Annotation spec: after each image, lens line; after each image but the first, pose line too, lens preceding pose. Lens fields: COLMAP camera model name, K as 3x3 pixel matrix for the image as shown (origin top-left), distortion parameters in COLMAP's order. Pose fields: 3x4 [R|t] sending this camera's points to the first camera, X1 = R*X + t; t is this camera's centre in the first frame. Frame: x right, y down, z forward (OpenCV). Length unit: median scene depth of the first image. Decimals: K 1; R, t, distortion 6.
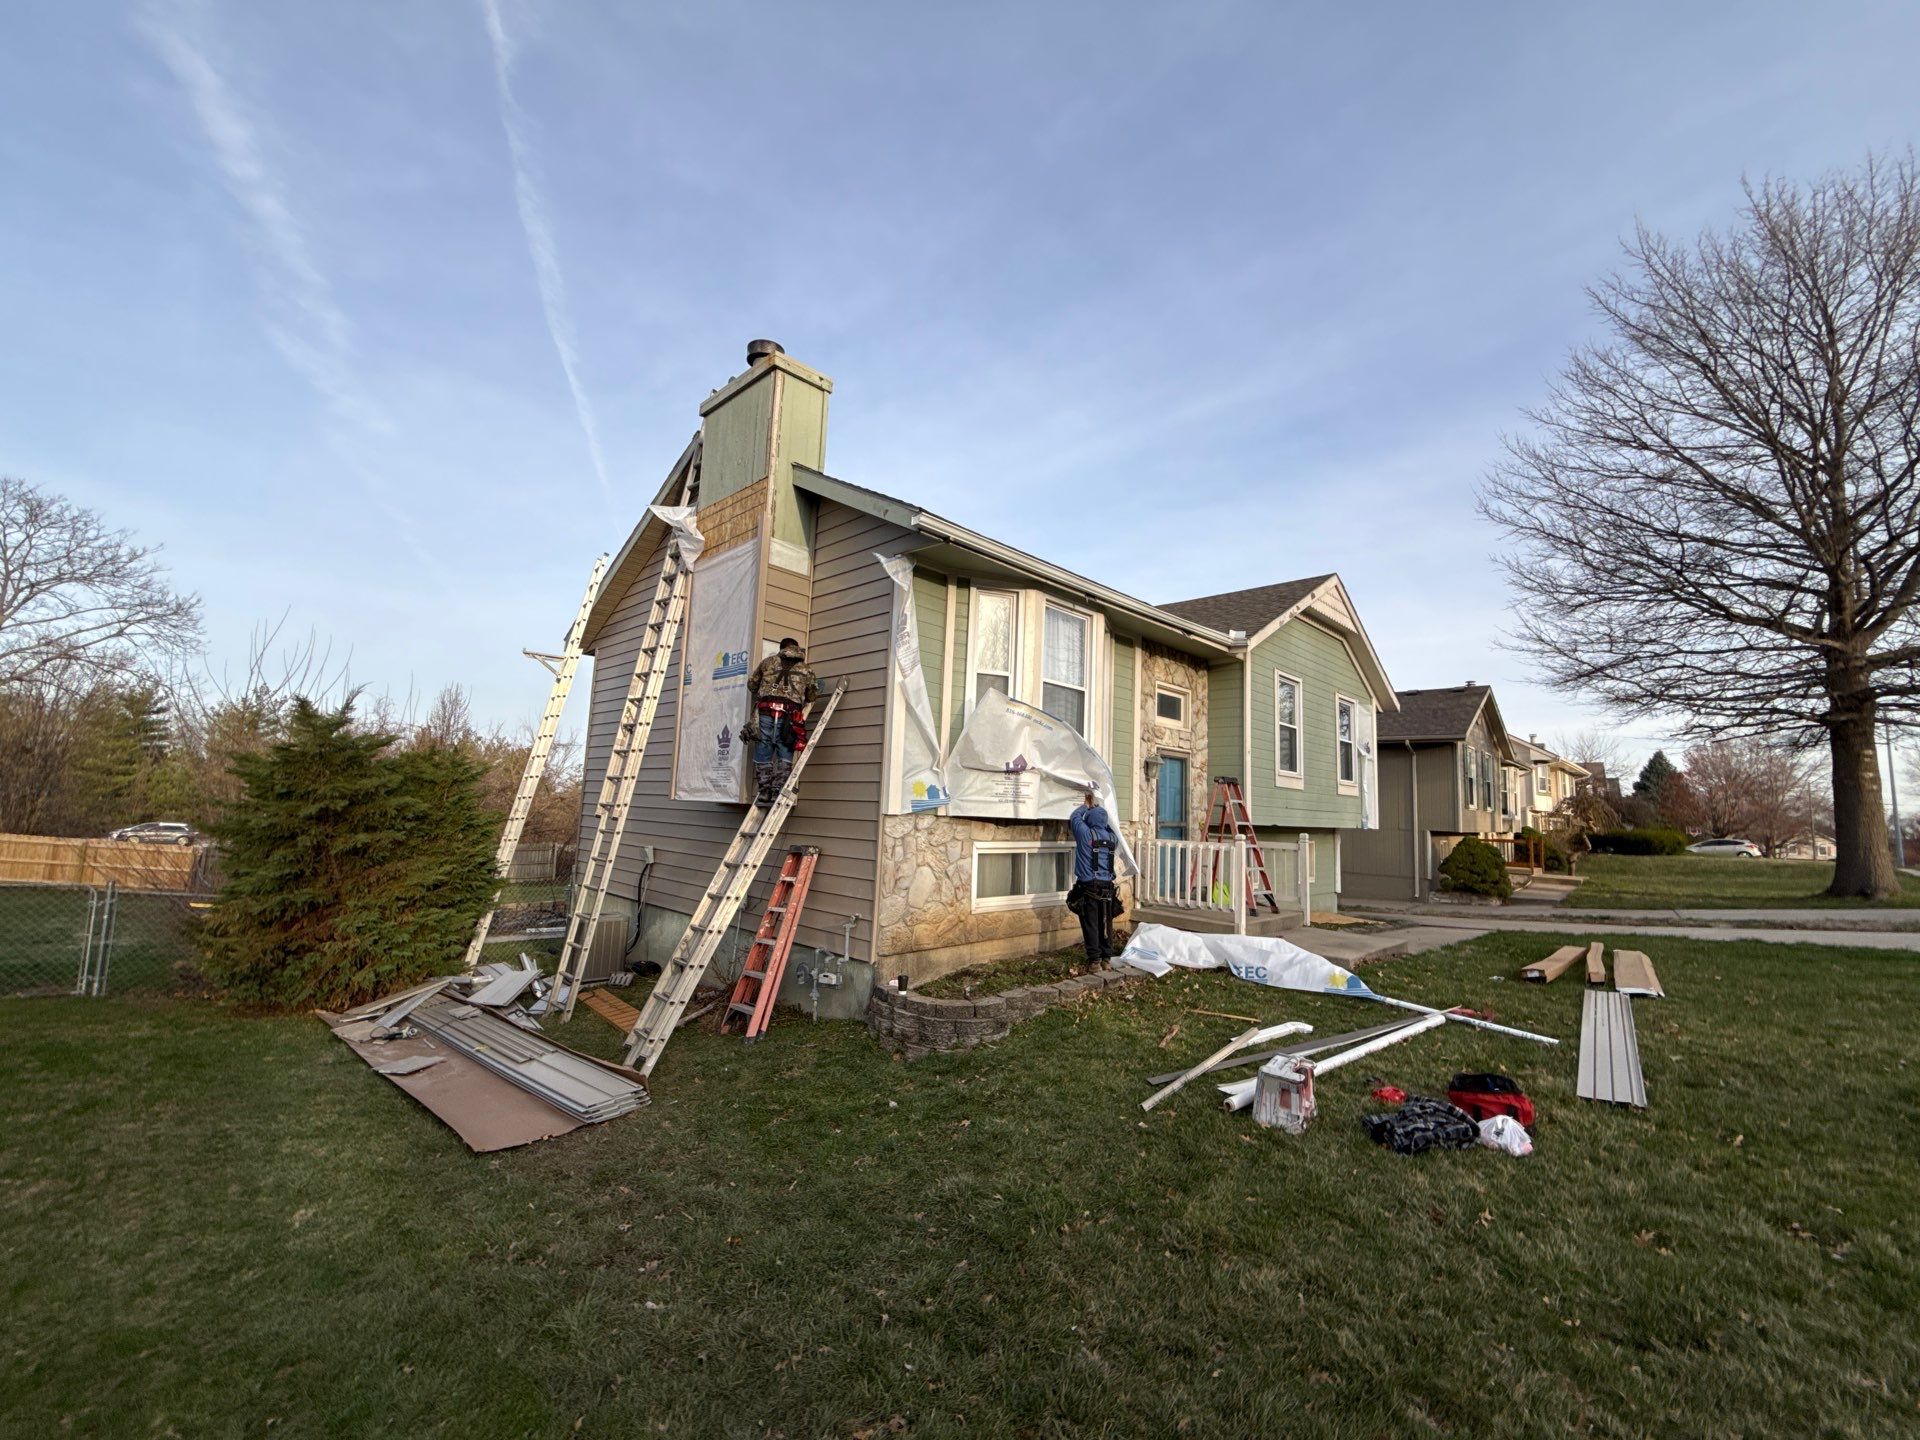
lens RADIAL K [[762.6, 0, 964.0], [0, 762.6, 723.6], [0, 0, 1]] dist [0.010495, 0.000008]
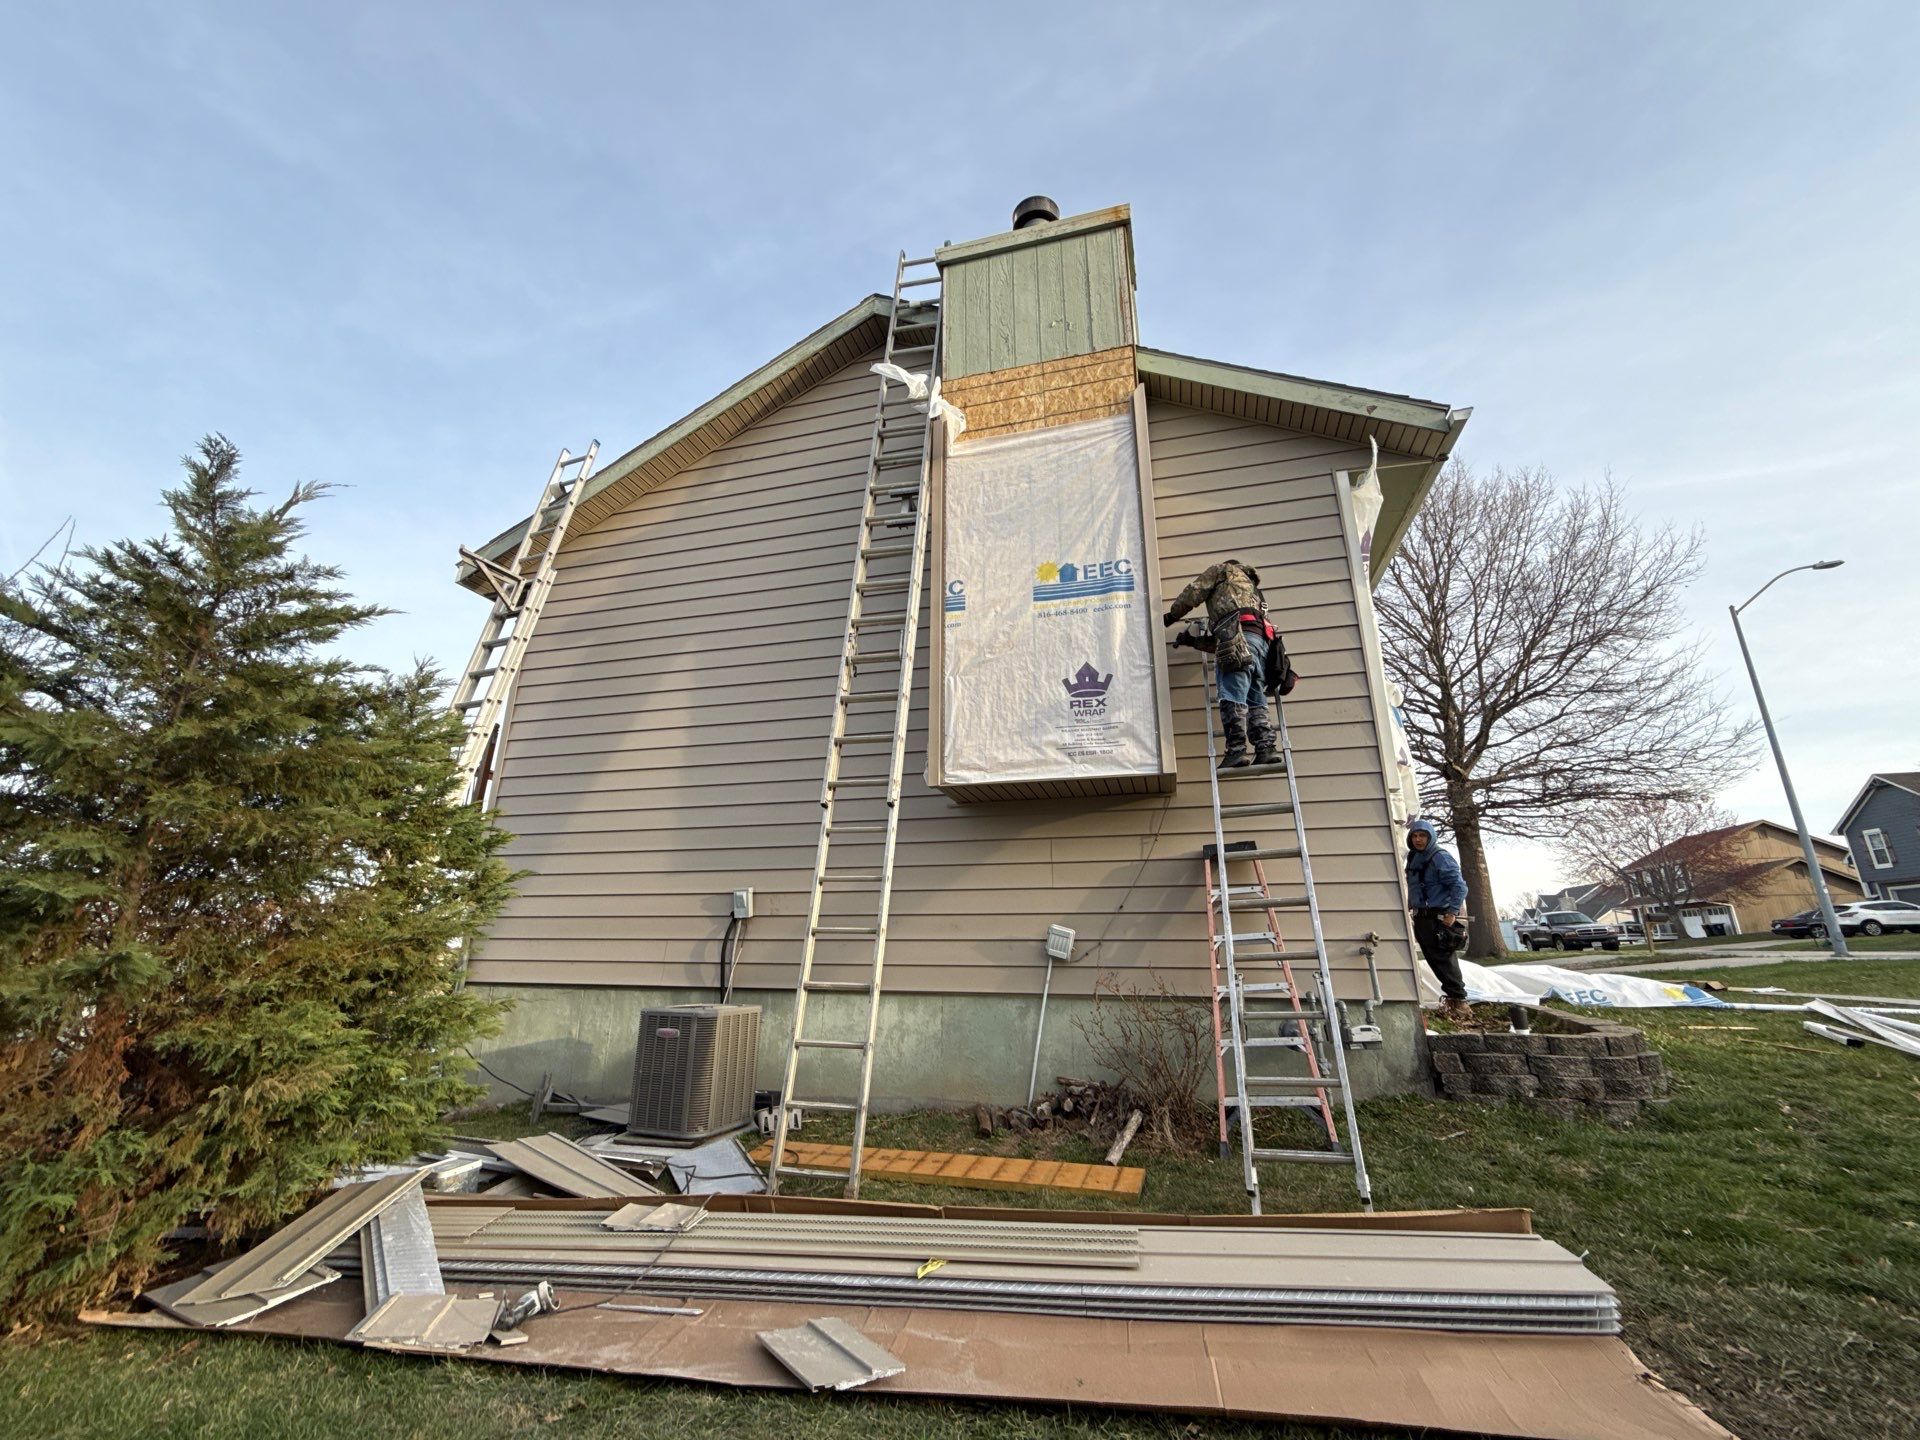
lens RADIAL K [[762.6, 0, 967.8], [0, 762.6, 723.0], [0, 0, 1]] dist [0.010495, 0.000008]
pose [[0.870182, 0.108139, 0.480718, -0.696775], [-0.024199, 0.983822, -0.177508, 0.168110], [-0.492137, 0.142831, 0.858720, 0.483617]]
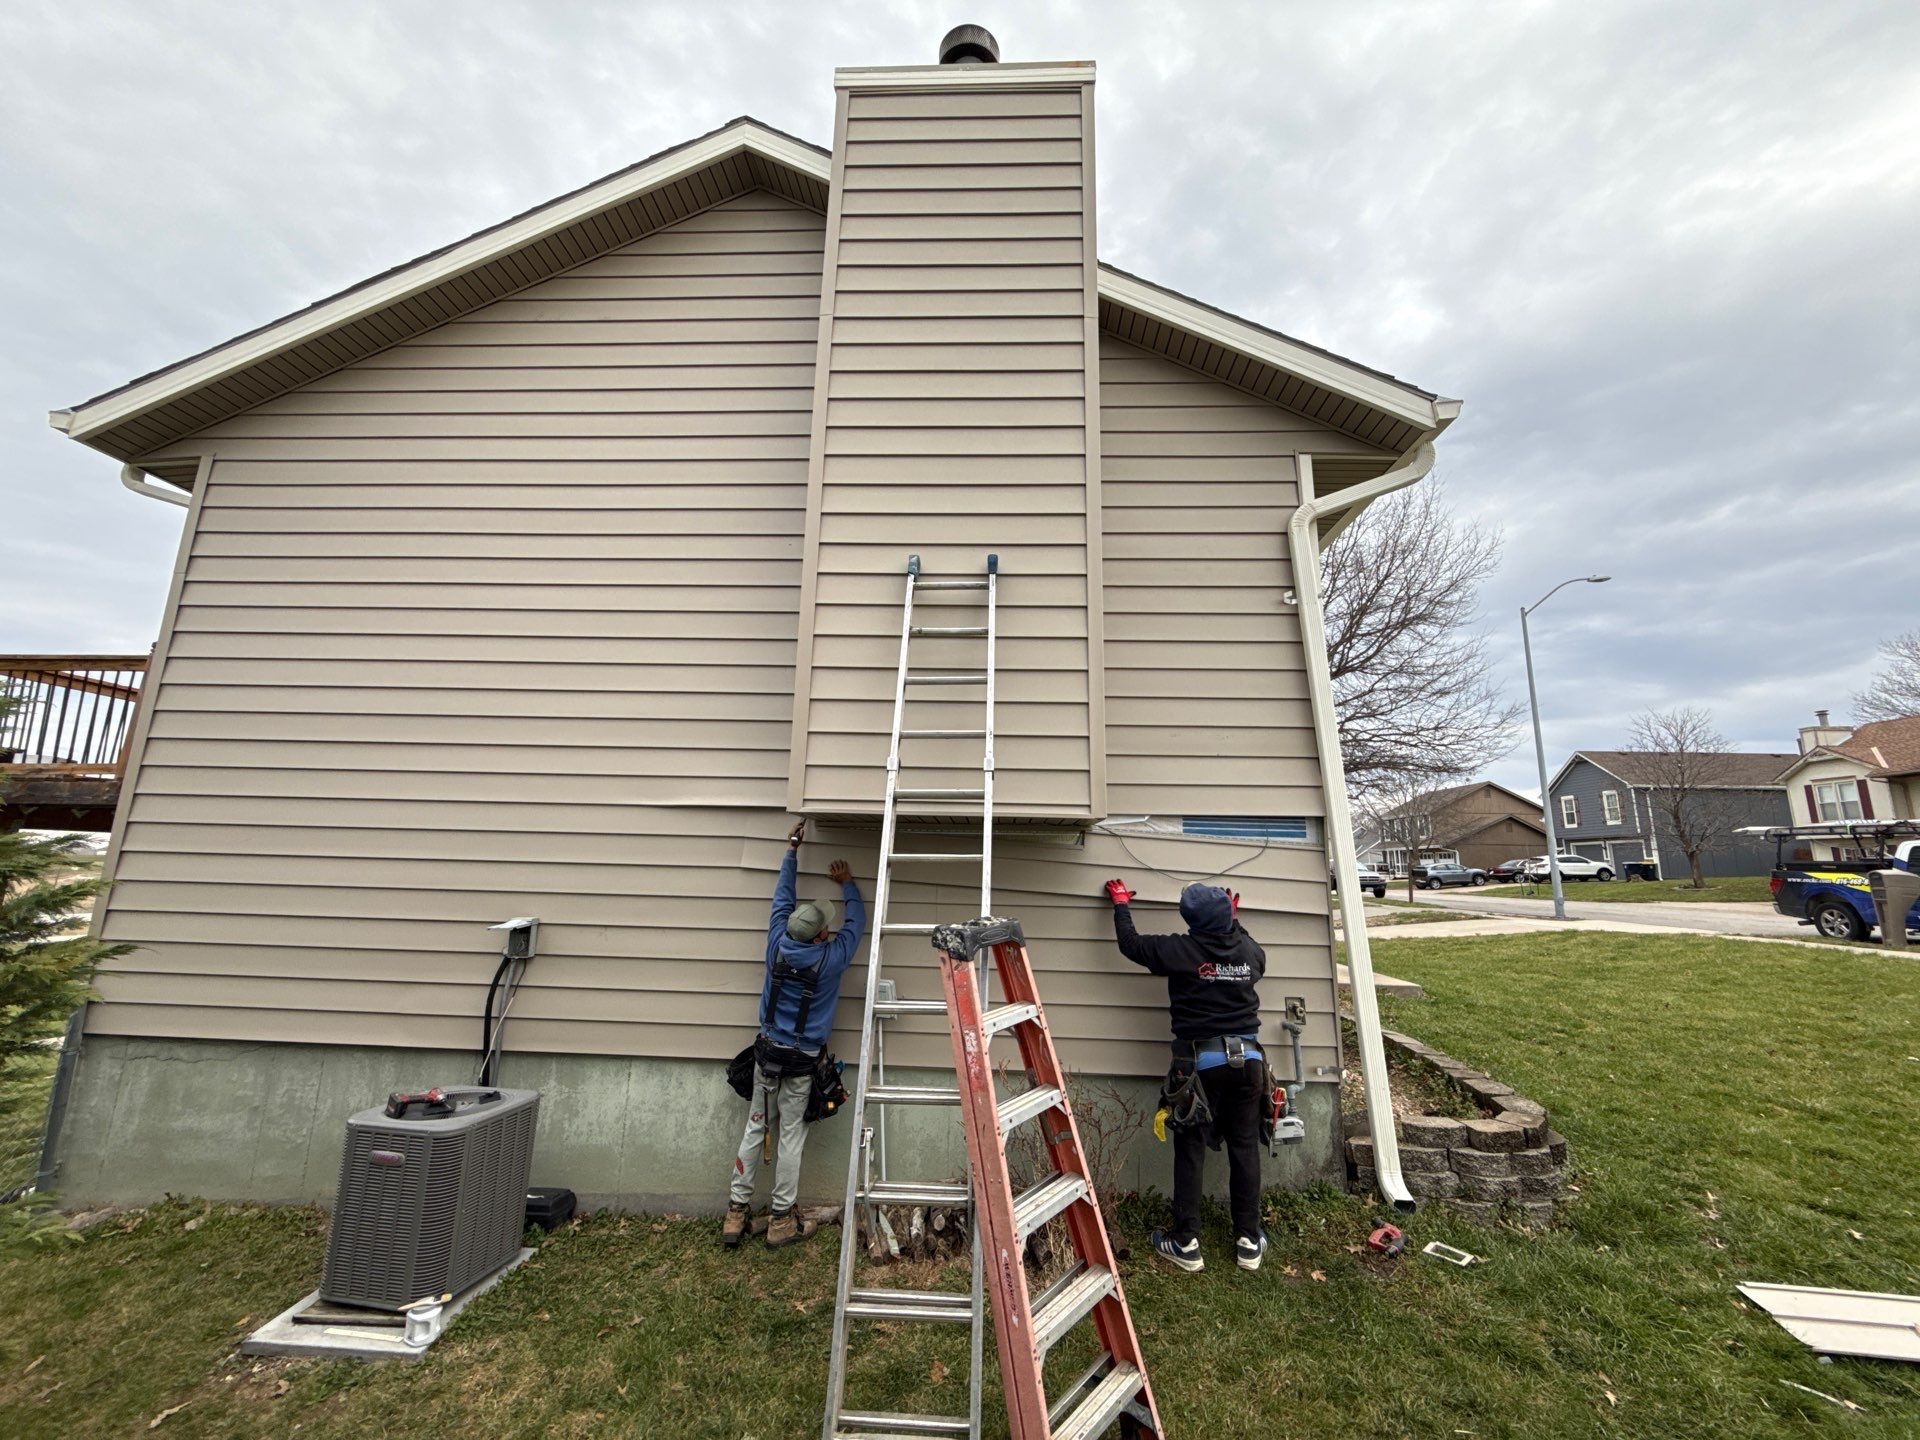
lens RADIAL K [[762.6, 0, 960.8], [0, 762.6, 720.8], [0, 0, 1]] dist [0.010495, 0.000008]
pose [[0.746556, 0.108776, 0.656370, -0.655053], [-0.068733, 0.993875, -0.086531, 0.083344], [-0.661763, 0.019486, 0.749460, 0.620744]]
